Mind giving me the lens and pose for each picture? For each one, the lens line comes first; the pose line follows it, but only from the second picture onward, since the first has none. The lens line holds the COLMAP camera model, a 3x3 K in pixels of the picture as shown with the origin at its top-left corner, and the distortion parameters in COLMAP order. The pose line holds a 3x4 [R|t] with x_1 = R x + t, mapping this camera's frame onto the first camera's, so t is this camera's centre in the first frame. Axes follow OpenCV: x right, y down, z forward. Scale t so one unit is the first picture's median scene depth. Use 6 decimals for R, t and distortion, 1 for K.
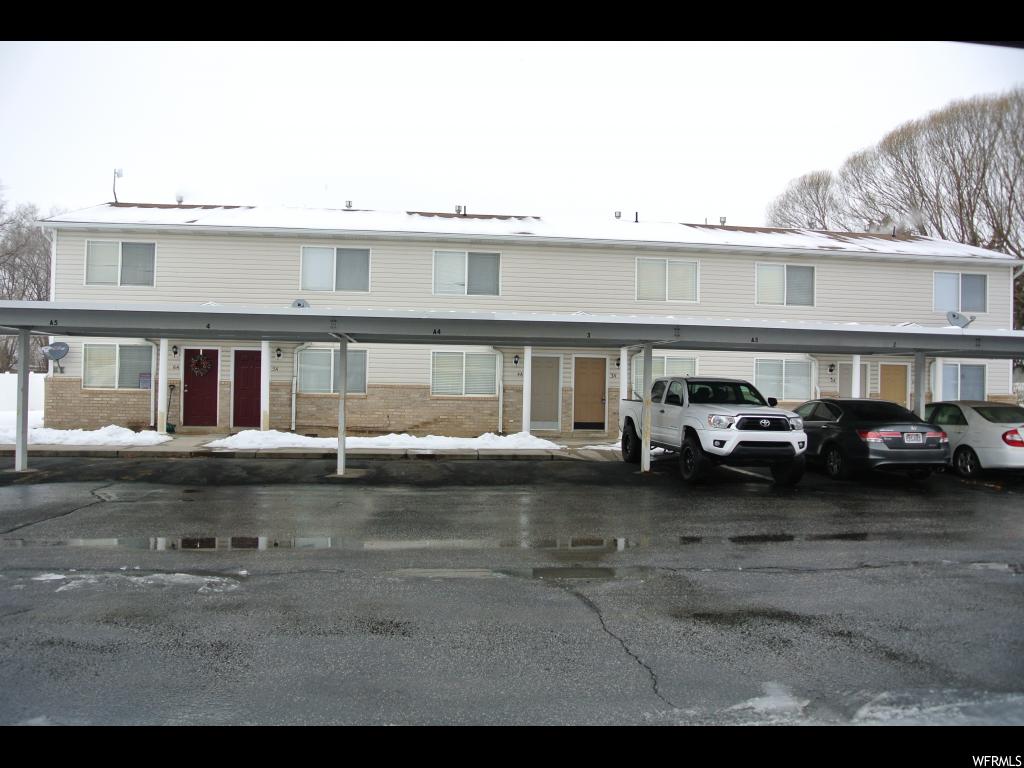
lens RADIAL K [[791.8, 0, 512.0], [0, 791.8, 384.0], [0, 0, 1]] dist [-0.034403, 0.000855]
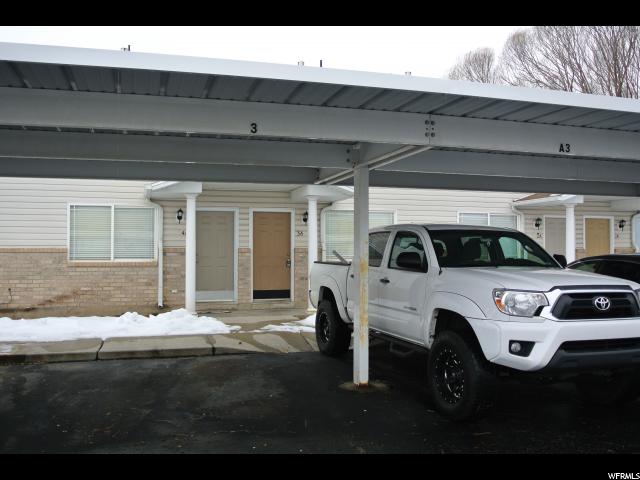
lens RADIAL K [[586.7, 0, 320.0], [0, 586.7, 240.0], [0, 0, 1]] dist [-0.055488, -0.000526]
pose [[0.985630, -0.014182, 0.168321, 0.046043], [0.017013, 0.999737, -0.015394, 0.006515], [-0.168059, 0.018036, 0.985612, 0.397660]]
